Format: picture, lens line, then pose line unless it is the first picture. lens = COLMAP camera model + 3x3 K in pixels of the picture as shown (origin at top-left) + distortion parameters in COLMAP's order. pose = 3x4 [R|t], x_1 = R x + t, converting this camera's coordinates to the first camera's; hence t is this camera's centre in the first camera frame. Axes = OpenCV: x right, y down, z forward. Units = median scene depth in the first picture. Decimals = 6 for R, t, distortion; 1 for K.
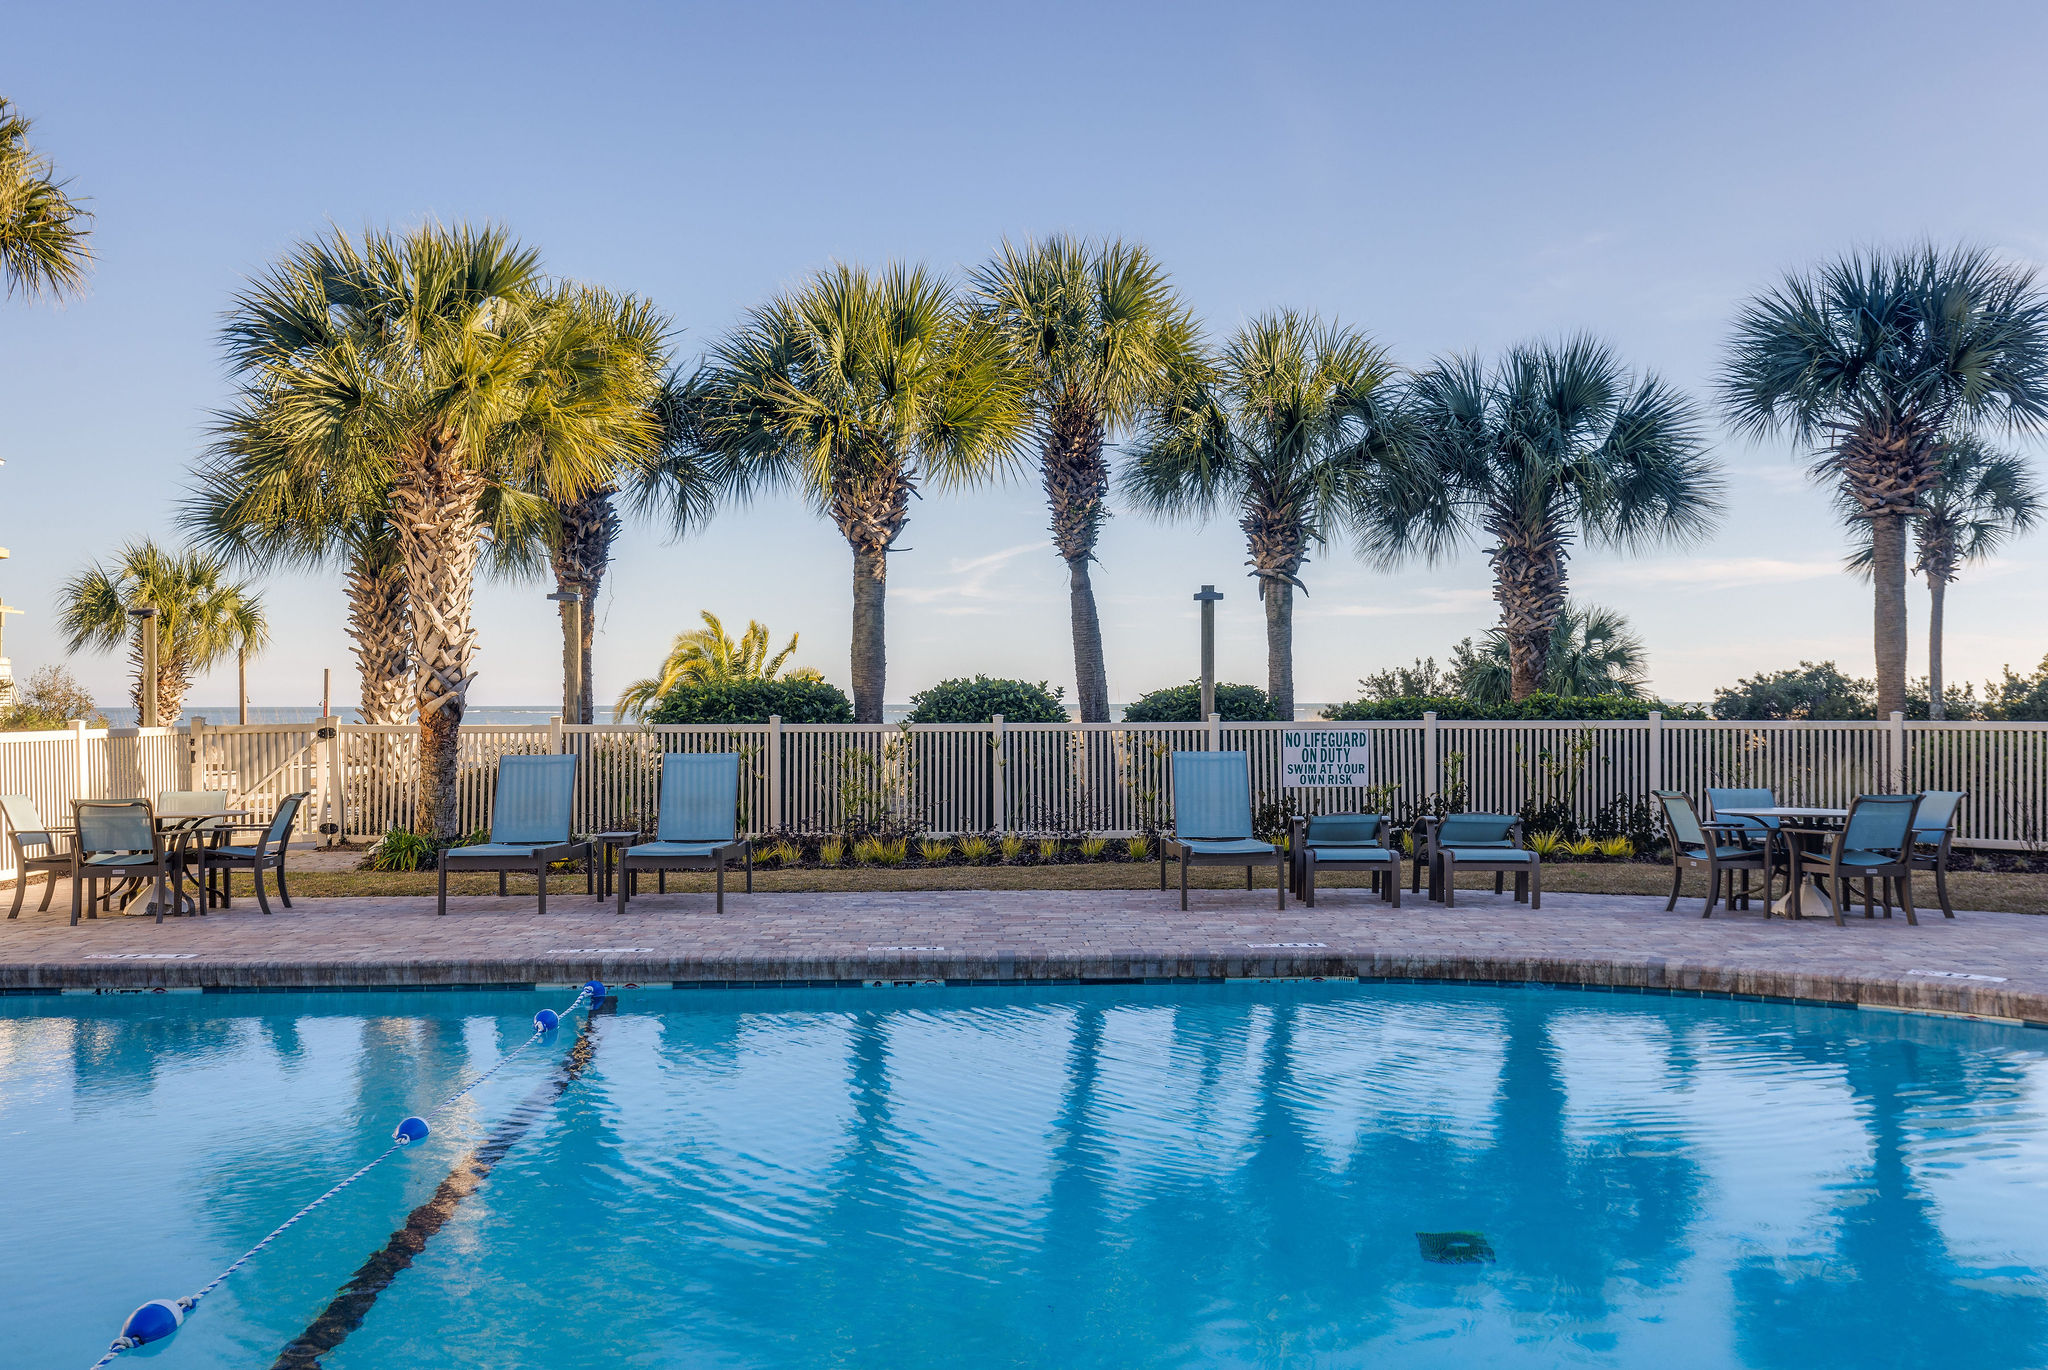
lens RADIAL K [[1810.1, 0, 1024.0], [0, 1810.1, 685.0], [0, 0, 1]] dist [0.000302, -0.004197]
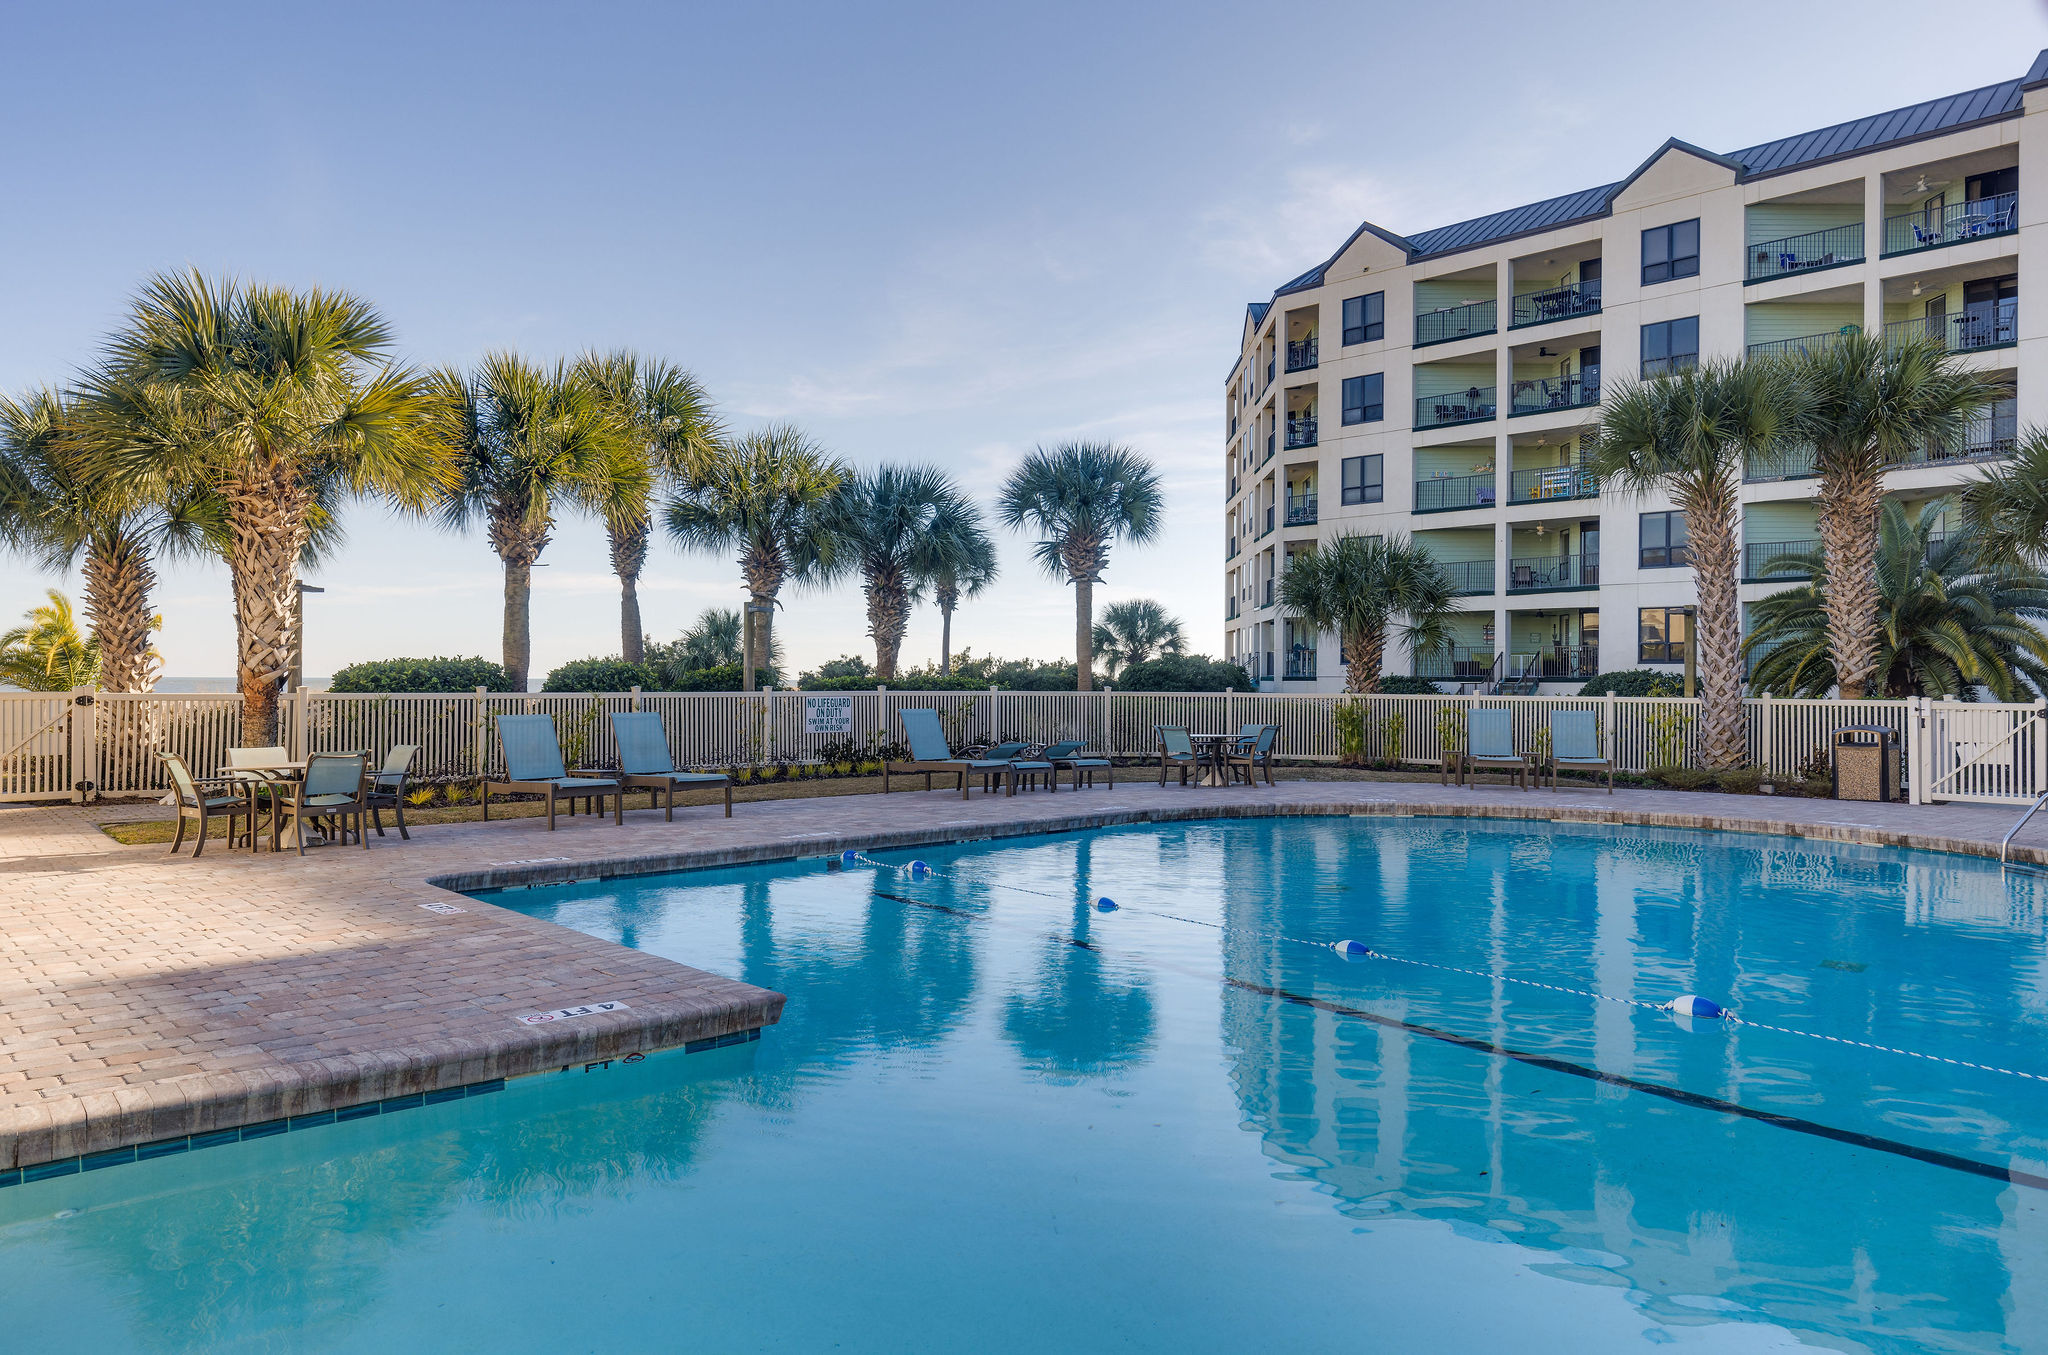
lens RADIAL K [[1345.7, 0, 1024.0], [0, 1345.7, 677.5], [0, 0, 1]] dist [-0.006168, -0.000817]
pose [[0.755169, 0.007993, 0.655481, -0.483547], [-0.013703, 0.999900, 0.003594, 0.001310], [-0.655387, -0.011696, 0.755203, -0.005148]]
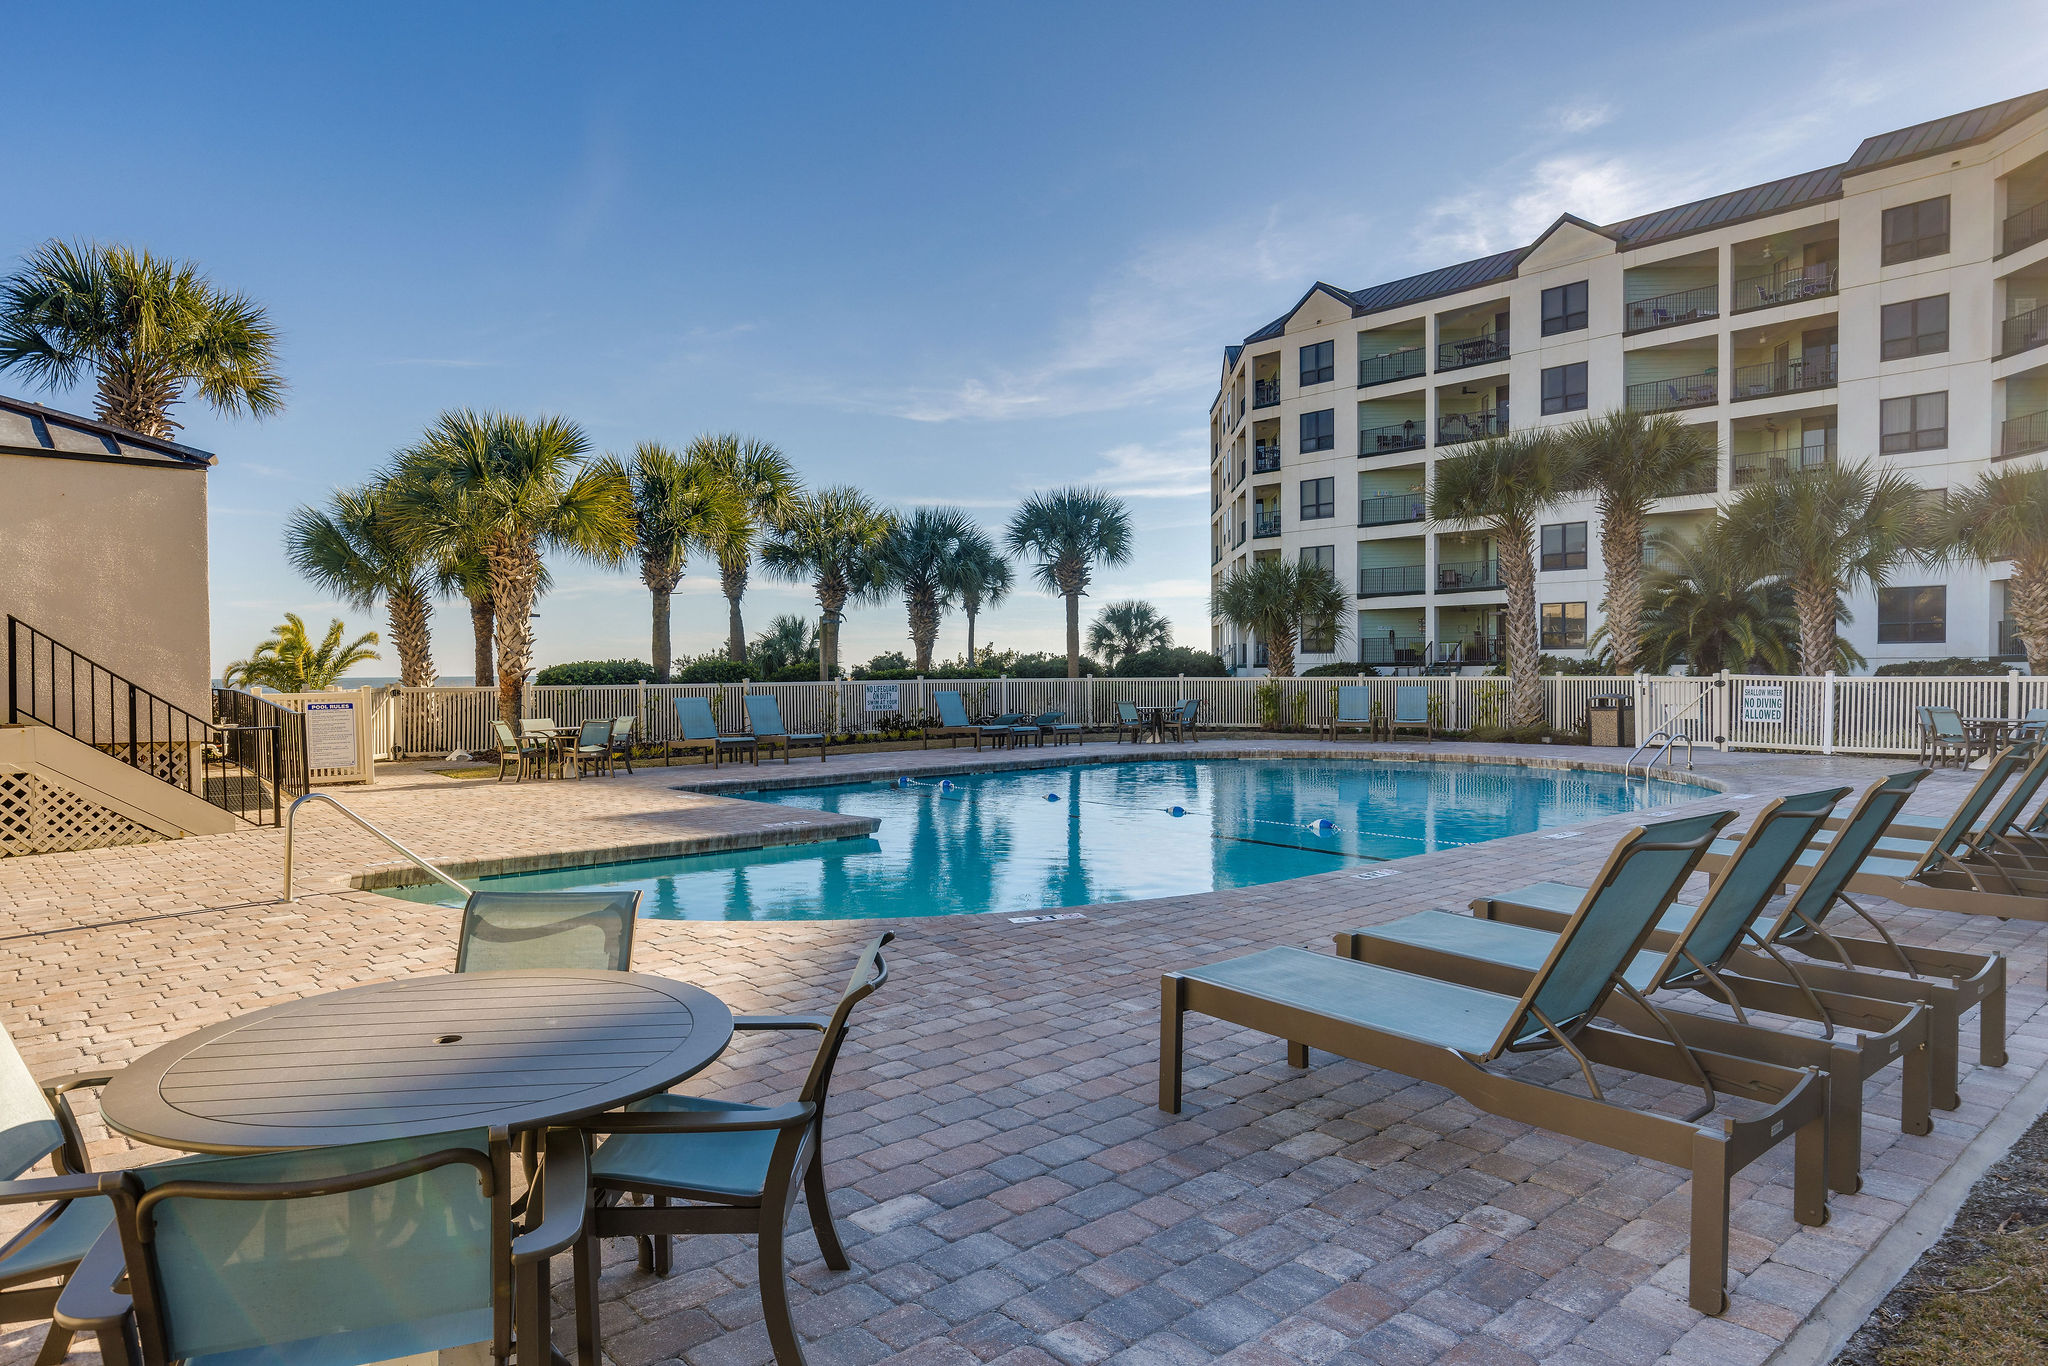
lens RADIAL K [[1240.2, 0, 1024.0], [0, 1240.2, 683.0], [0, 0, 1]] dist [0.001731, -0.000415]
pose [[0.768162, -0.010743, 0.640166, -0.666857], [0.000531, 0.999870, 0.016141, -0.000902], [-0.640256, -0.012059, 0.768067, -0.262670]]
